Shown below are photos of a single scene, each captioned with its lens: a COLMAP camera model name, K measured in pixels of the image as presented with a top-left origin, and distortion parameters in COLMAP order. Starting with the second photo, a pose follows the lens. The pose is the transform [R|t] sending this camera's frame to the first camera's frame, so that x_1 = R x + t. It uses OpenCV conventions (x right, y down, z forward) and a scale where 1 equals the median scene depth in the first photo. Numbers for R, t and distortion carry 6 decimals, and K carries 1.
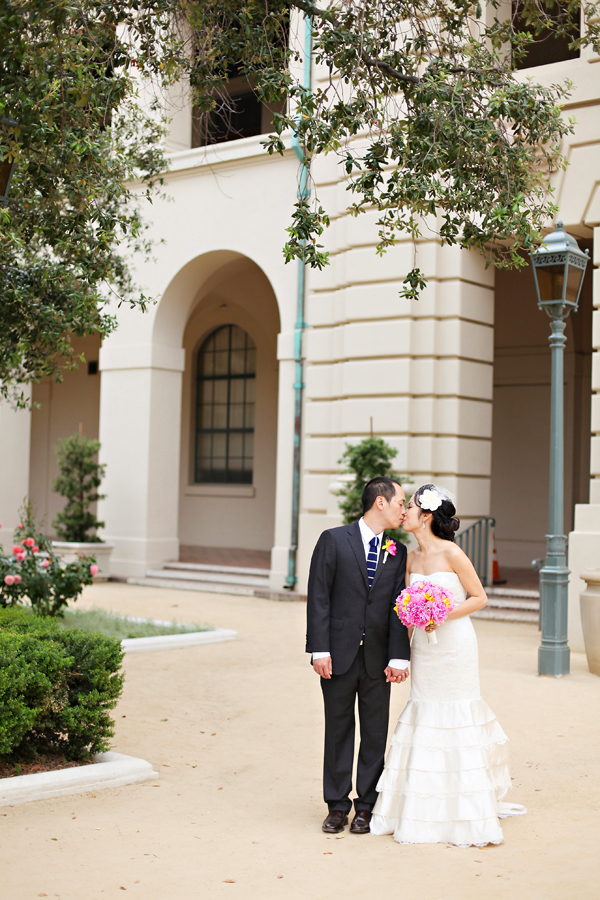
lens RADIAL K [[1329.3, 0, 265.9], [0, 1329.3, 449.2], [0, 0, 1]] dist [-0.125595, -0.073546]
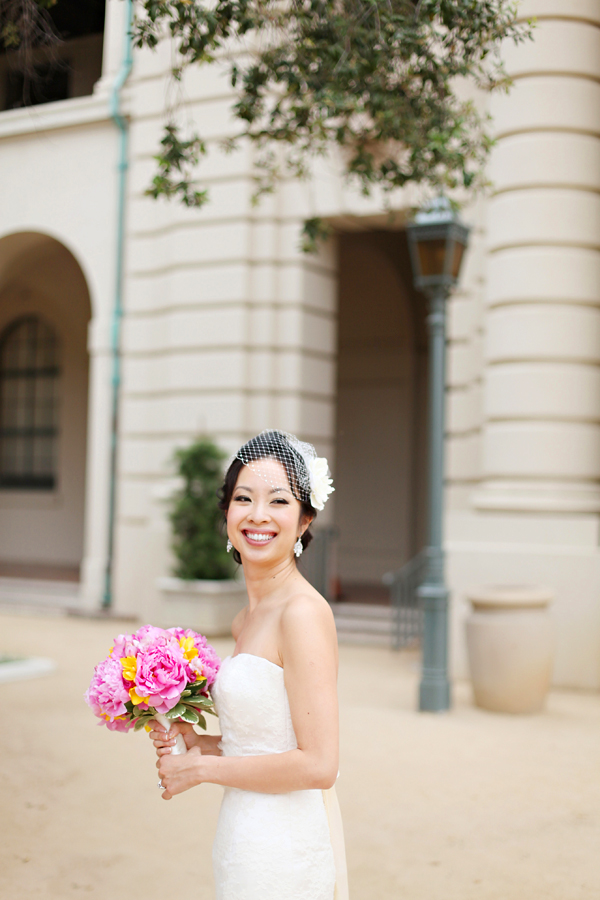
lens RADIAL K [[1329.3, 0, 265.9], [0, 1329.3, 449.2], [0, 0, 1]] dist [-0.125595, -0.073546]
pose [[0.987580, 0.001525, 0.157106, -0.020571], [-0.001015, 0.999994, -0.003328, 0.001619], [-0.157111, 0.003127, 0.987576, 0.131394]]
